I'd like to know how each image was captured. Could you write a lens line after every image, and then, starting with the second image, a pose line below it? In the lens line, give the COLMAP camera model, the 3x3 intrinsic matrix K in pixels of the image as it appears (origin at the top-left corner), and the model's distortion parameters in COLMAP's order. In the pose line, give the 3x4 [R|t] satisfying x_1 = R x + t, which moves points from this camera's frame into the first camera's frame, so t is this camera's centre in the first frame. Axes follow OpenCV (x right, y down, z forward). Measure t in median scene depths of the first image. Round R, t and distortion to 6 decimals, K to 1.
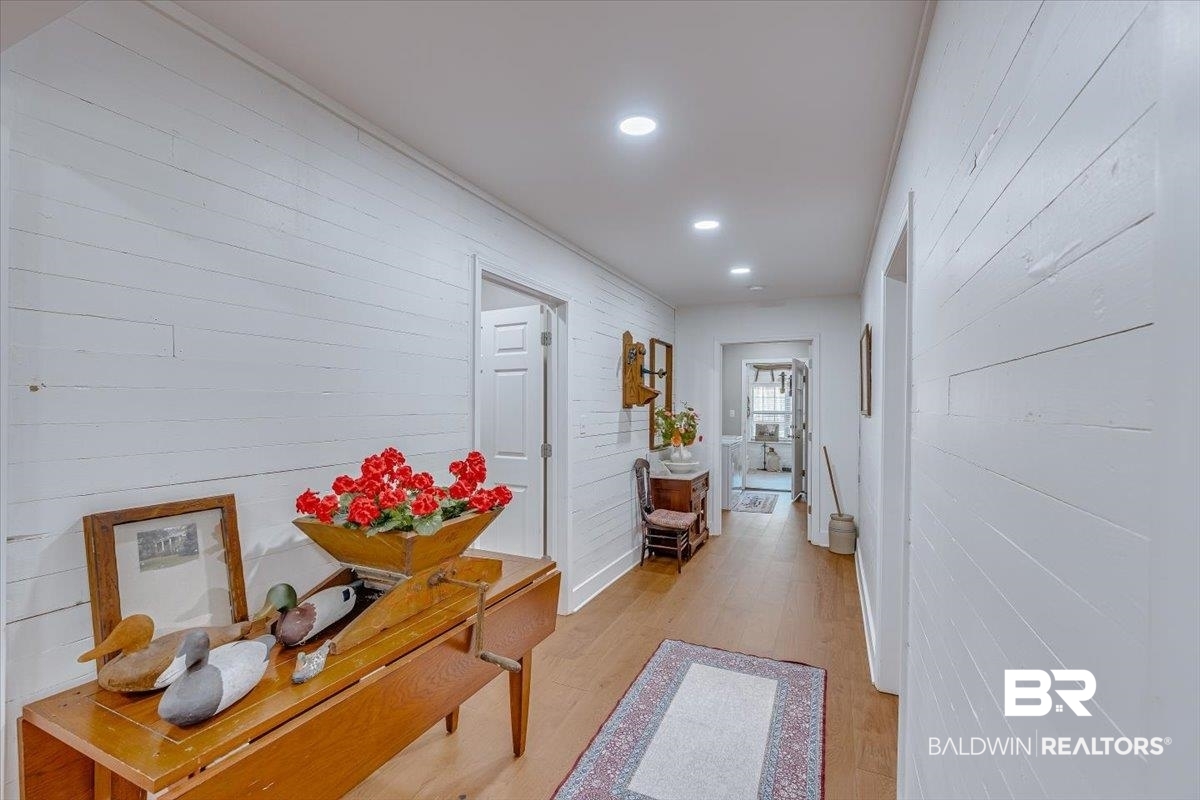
lens RADIAL K [[534.0, 0, 600.0], [0, 534.0, 400.0], [0, 0, 1]] dist [-0.002166, 0.000910]
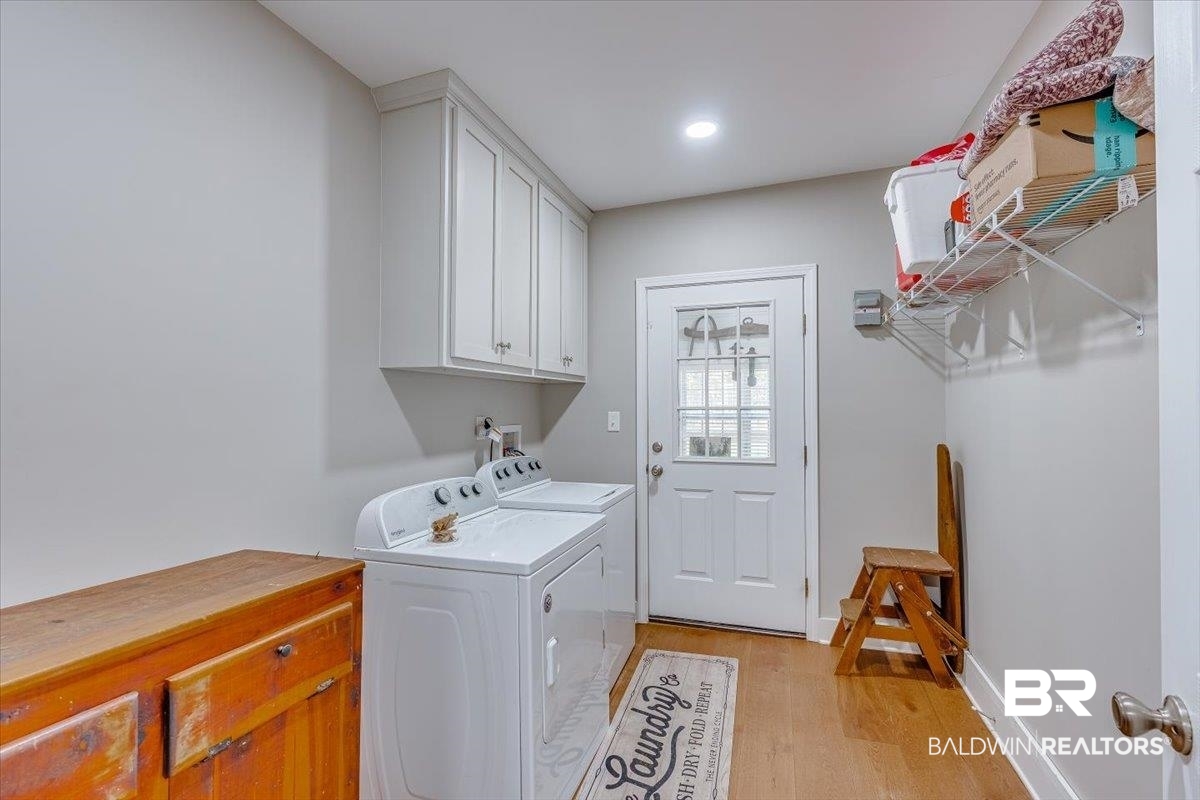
lens RADIAL K [[534.0, 0, 600.0], [0, 534.0, 400.0], [0, 0, 1]] dist [-0.002166, 0.000910]
pose [[0.995789, -0.009236, 0.091213, 0.326710], [0.009906, 0.999927, -0.006895, 0.020794], [-0.091143, 0.007769, 0.995808, 1.001215]]
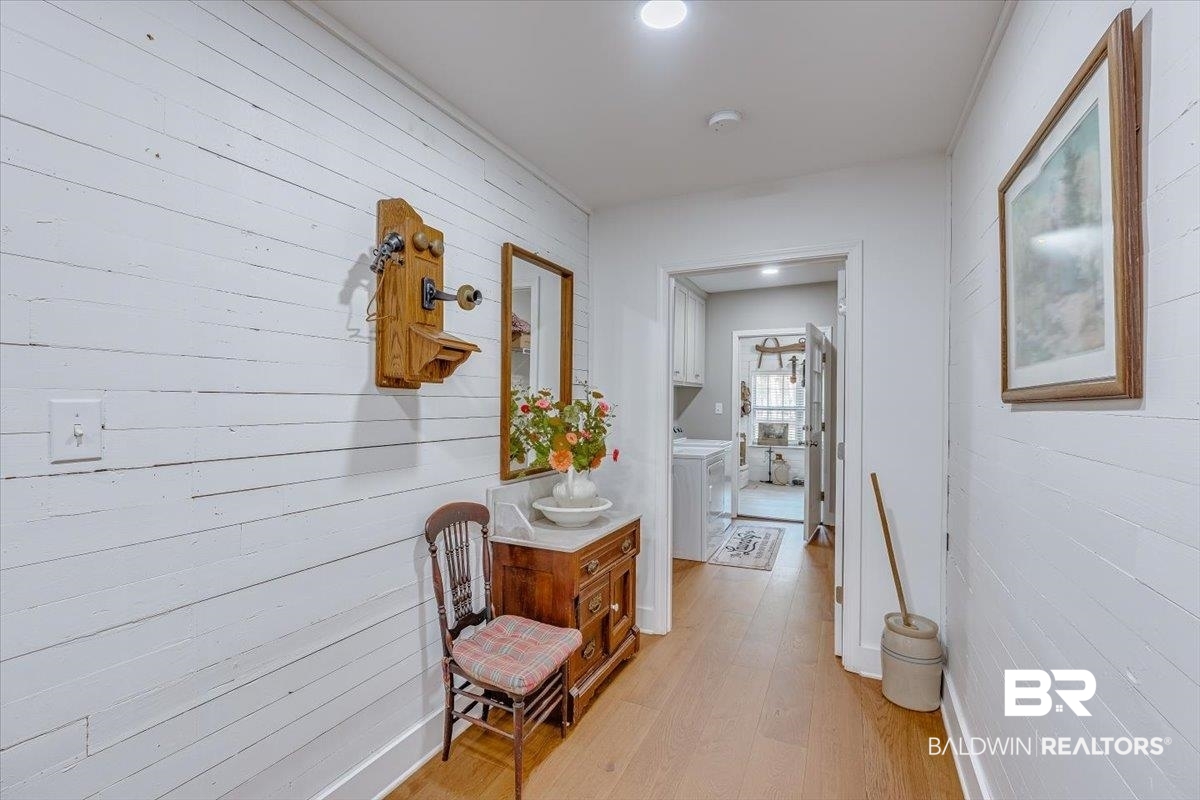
lens RADIAL K [[534.0, 0, 600.0], [0, 534.0, 400.0], [0, 0, 1]] dist [-0.002166, 0.000910]
pose [[0.999731, 0.001703, -0.023144, 0.174290], [-0.001601, 0.999989, 0.004438, 0.018617], [0.023151, -0.004400, 0.999722, 0.480646]]
